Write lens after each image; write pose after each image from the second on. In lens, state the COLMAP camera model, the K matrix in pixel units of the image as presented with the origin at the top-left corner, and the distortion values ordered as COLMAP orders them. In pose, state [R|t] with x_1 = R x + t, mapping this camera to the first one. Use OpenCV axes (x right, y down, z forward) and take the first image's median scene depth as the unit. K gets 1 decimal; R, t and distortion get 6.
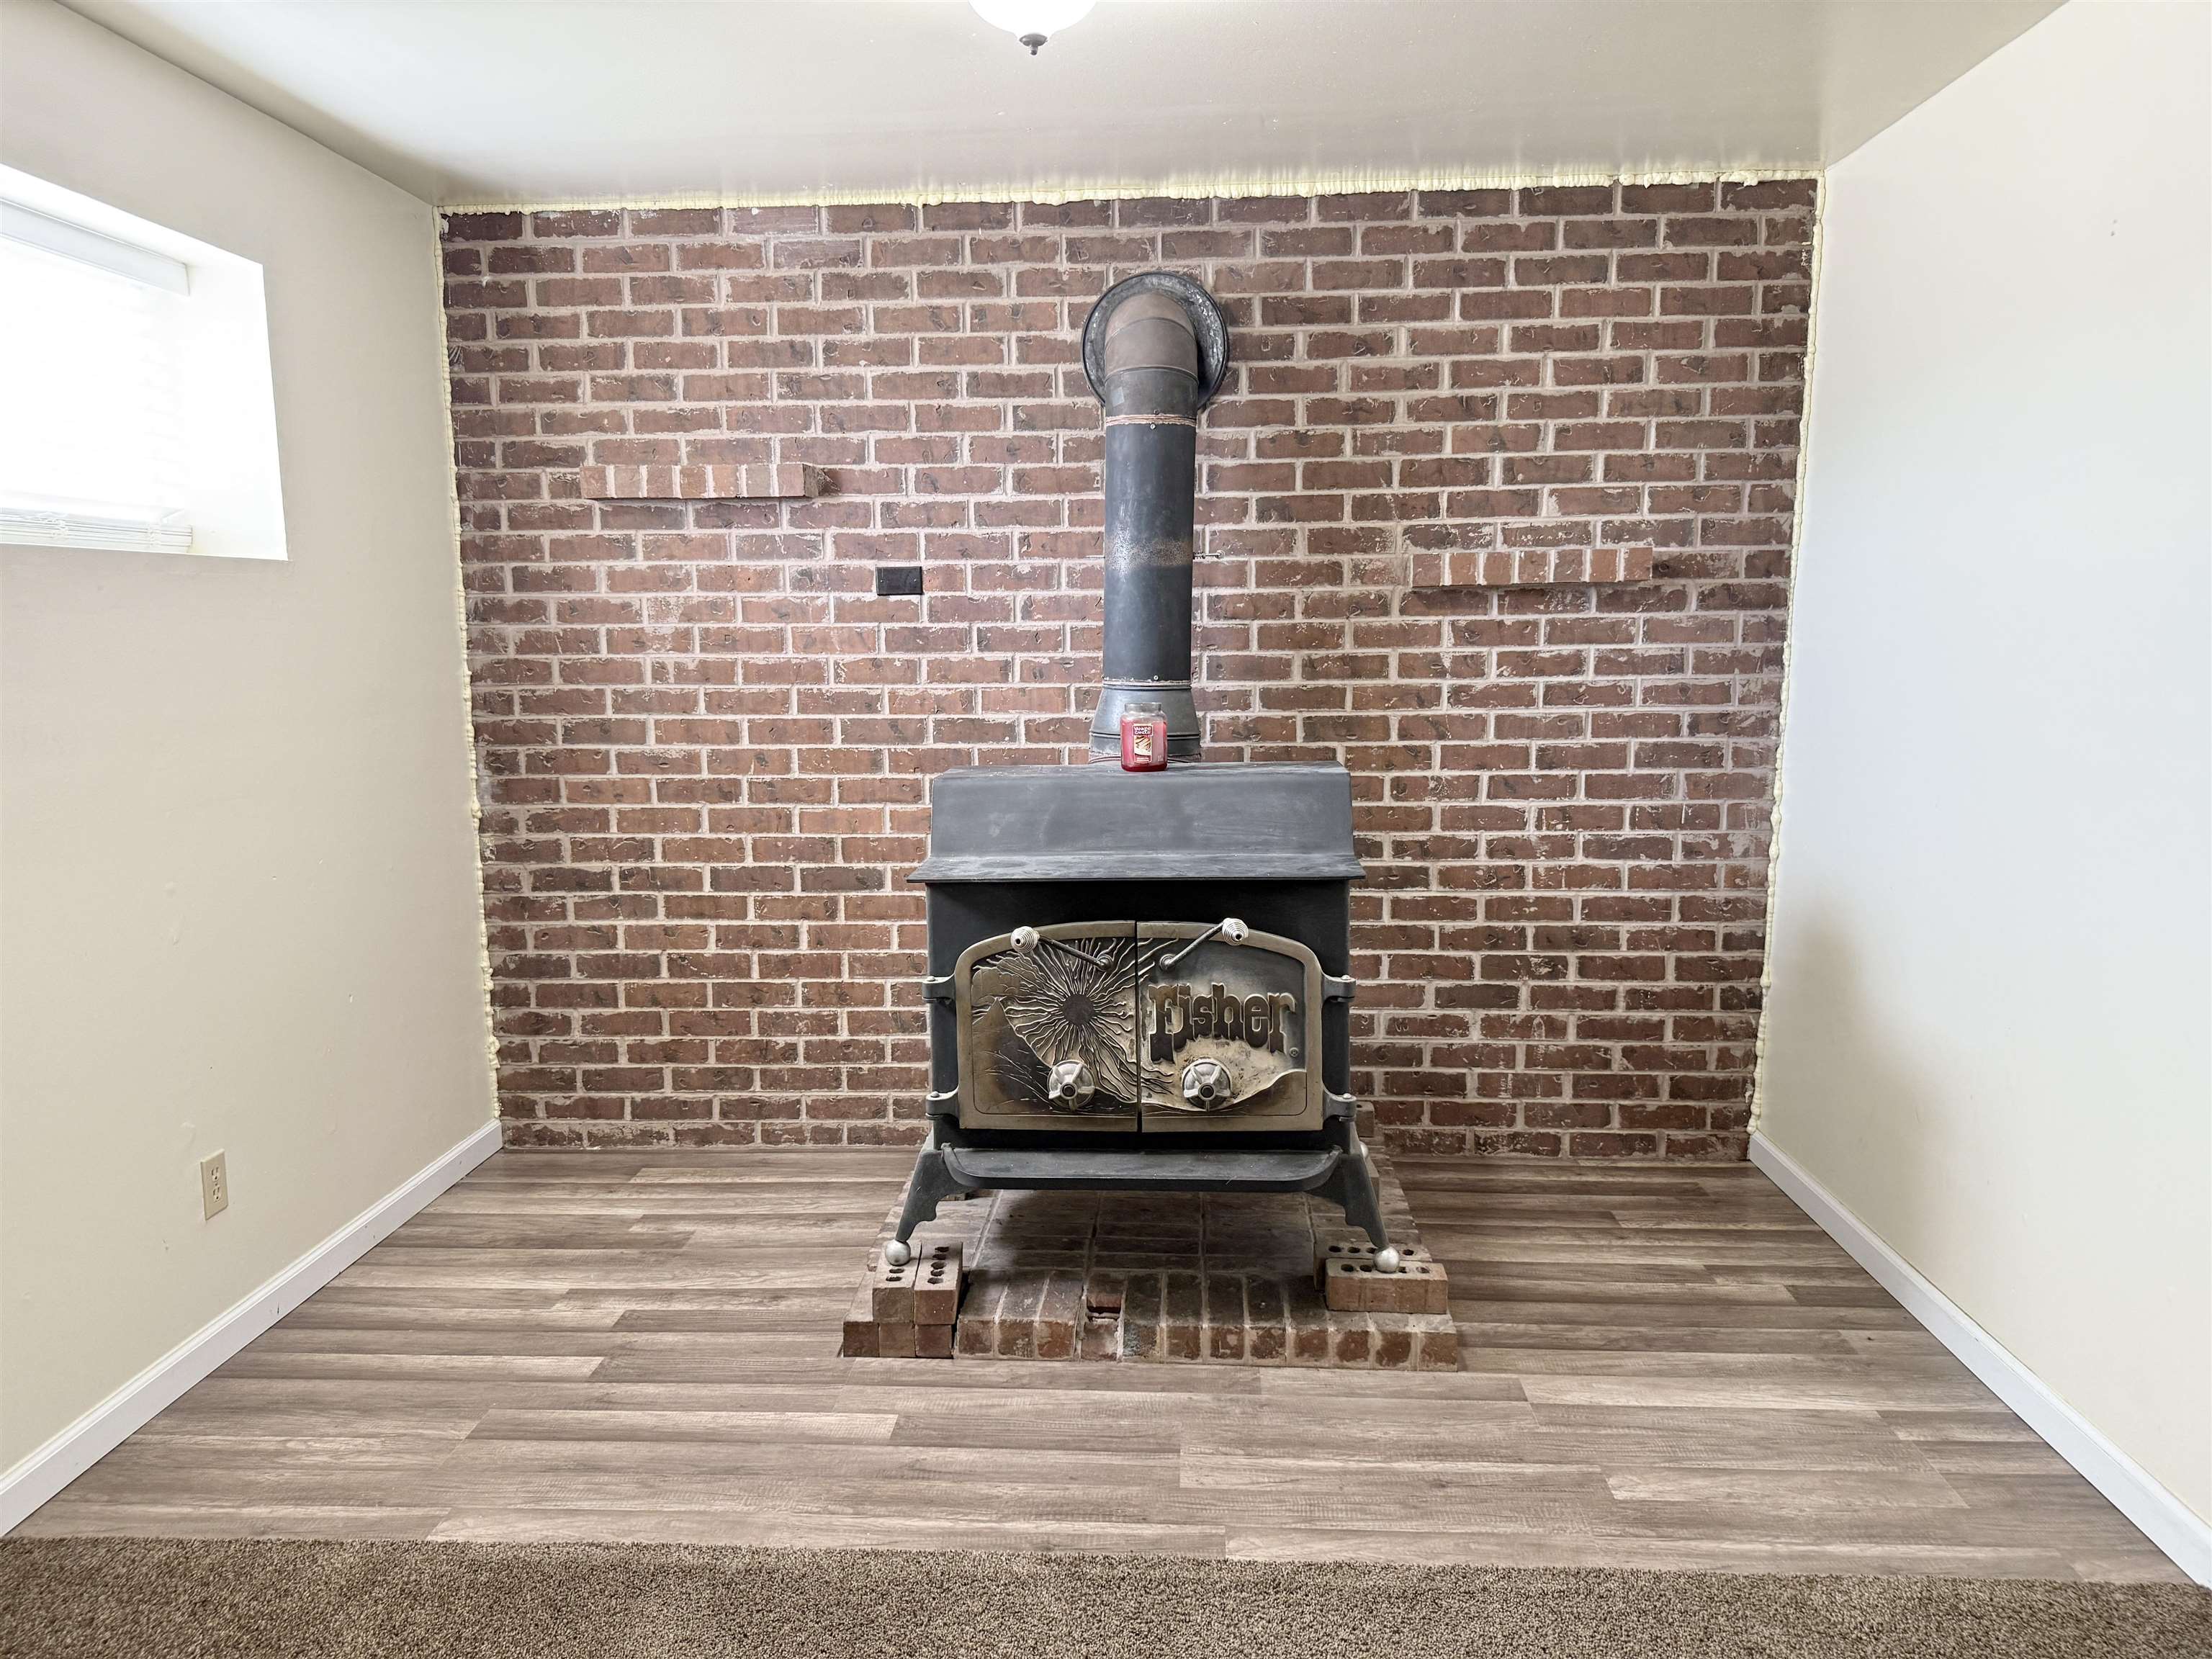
lens RADIAL K [[1552.6, 0, 1102.7], [0, 1552.6, 855.9], [0, 0, 1]] dist [0.197034, -0.428828]
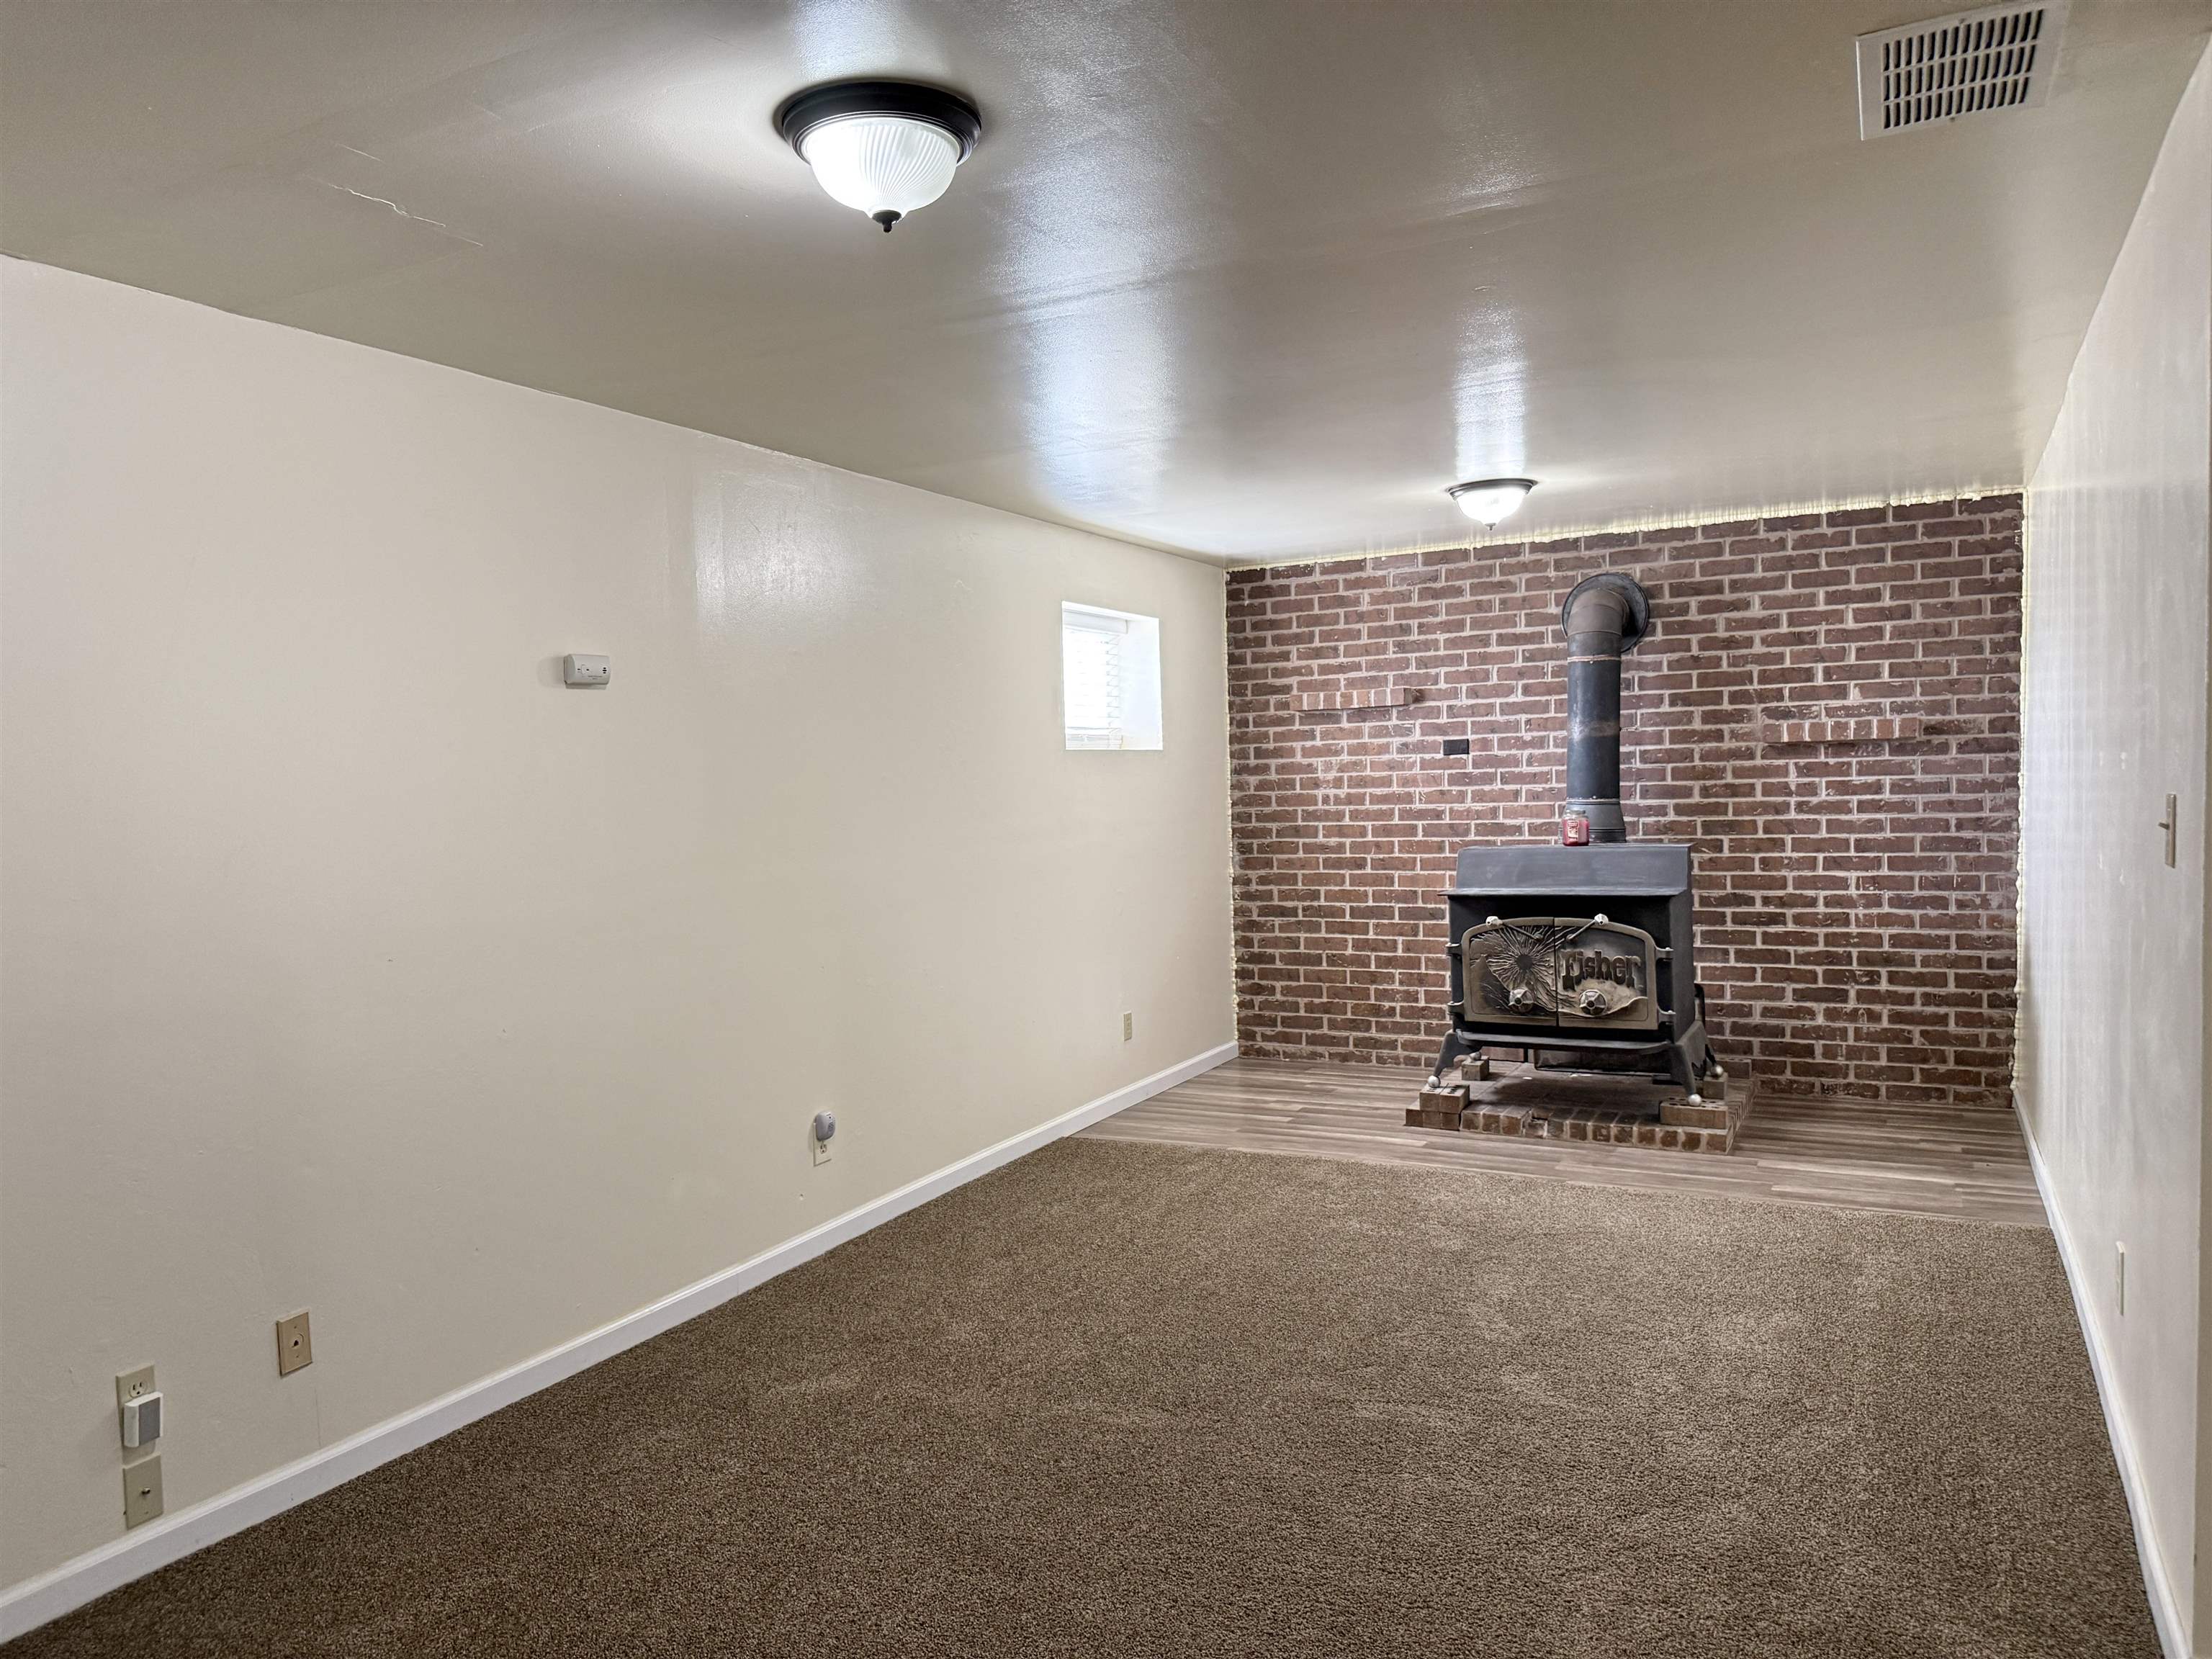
lens RADIAL K [[1549.3, 0, 1106.0], [0, 1549.3, 829.5], [0, 0, 1]] dist [0.107043, -0.216733]
pose [[0.914979, -0.003895, -0.403483, 0.224839], [-0.038903, 0.994443, -0.097820, 0.109957], [0.401622, 0.105200, 0.909743, -0.783485]]
